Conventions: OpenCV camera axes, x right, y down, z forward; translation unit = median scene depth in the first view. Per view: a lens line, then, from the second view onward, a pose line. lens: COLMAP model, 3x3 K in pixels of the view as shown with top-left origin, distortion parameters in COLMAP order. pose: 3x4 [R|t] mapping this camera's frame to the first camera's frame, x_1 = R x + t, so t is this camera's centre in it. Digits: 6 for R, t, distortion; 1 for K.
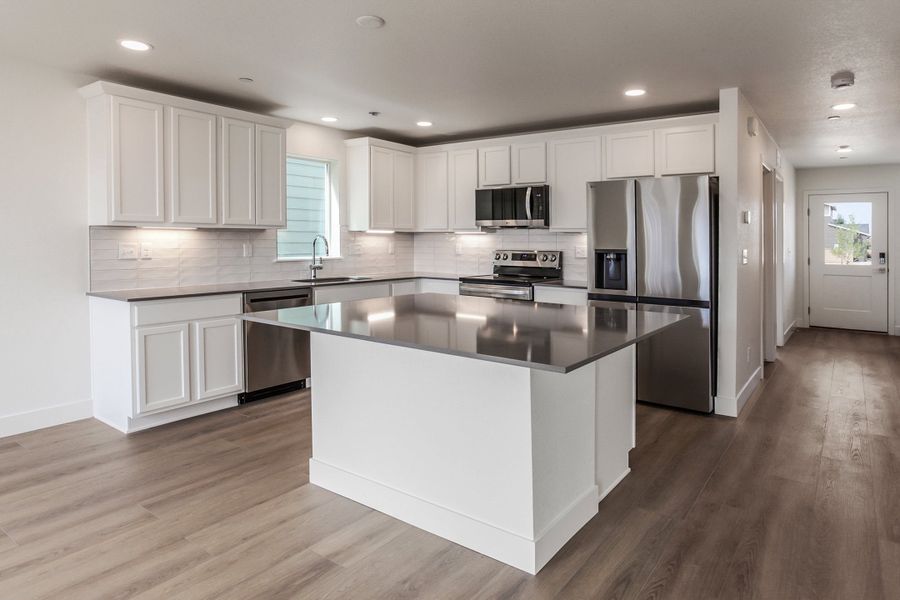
lens RADIAL K [[544.6, 0, 453.7], [0, 544.6, 246.8], [0, 0, 1]] dist [-0.003290, -0.000026]
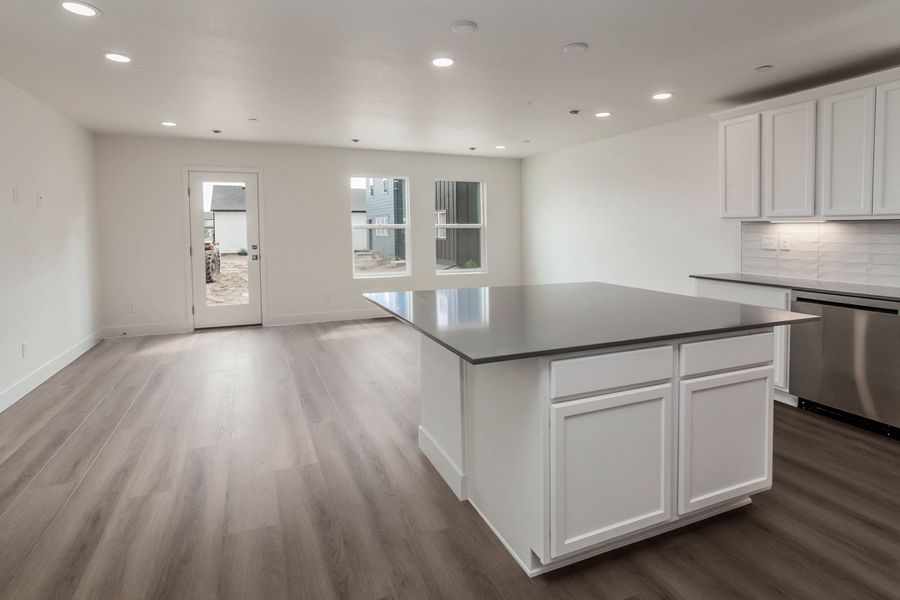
lens RADIAL K [[462.2, 0, 410.8], [0, 462.2, 243.7], [0, 0, 1]] dist [0.002709, 0.000732]
pose [[-0.531135, 0.016838, -0.847120, 0.543082], [-0.020957, 0.999236, 0.033002, -0.005000], [0.847028, 0.035281, -0.530376, 0.716944]]
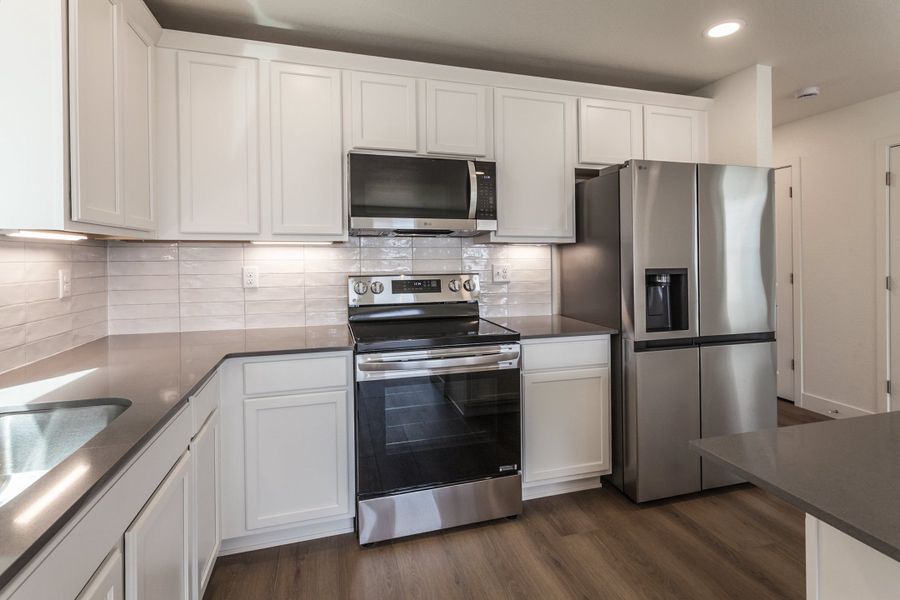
lens RADIAL K [[443.5, 0, 452.5], [0, 443.5, 253.9], [0, 0, 1]] dist [0.012491, -0.000283]
pose [[0.596738, -0.005843, 0.802415, -0.249852], [0.019219, 0.999791, -0.007012, -0.012173], [-0.802206, 0.019606, 0.596725, 0.779818]]
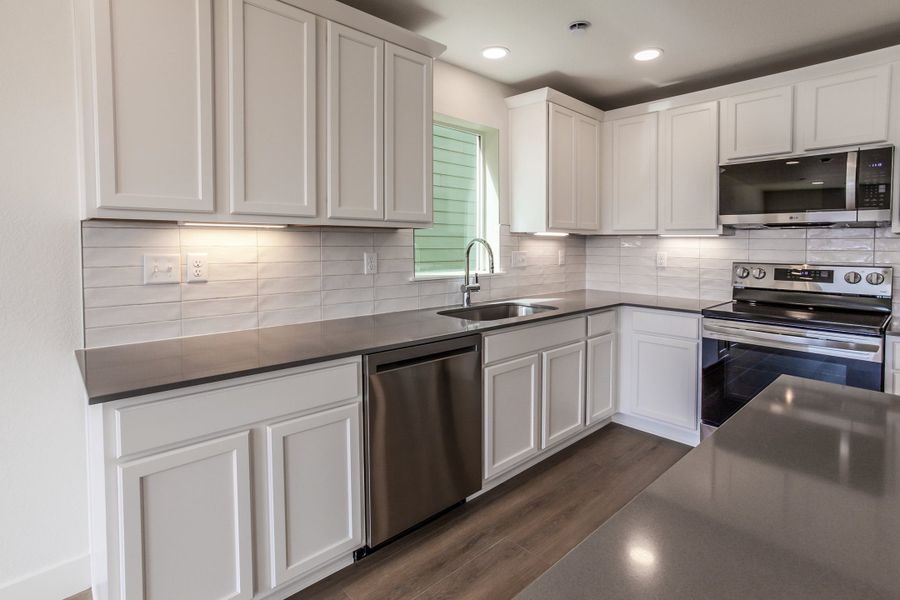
lens RADIAL K [[441.0, 0, 449.1], [0, 441.0, 257.3], [0, 0, 1]] dist [-0.023892, 0.000365]
pose [[0.983596, 0.006058, -0.180286, -0.195267], [-0.002894, 0.999837, 0.017809, -0.009292], [0.180365, -0.016995, 0.983453, 0.510728]]
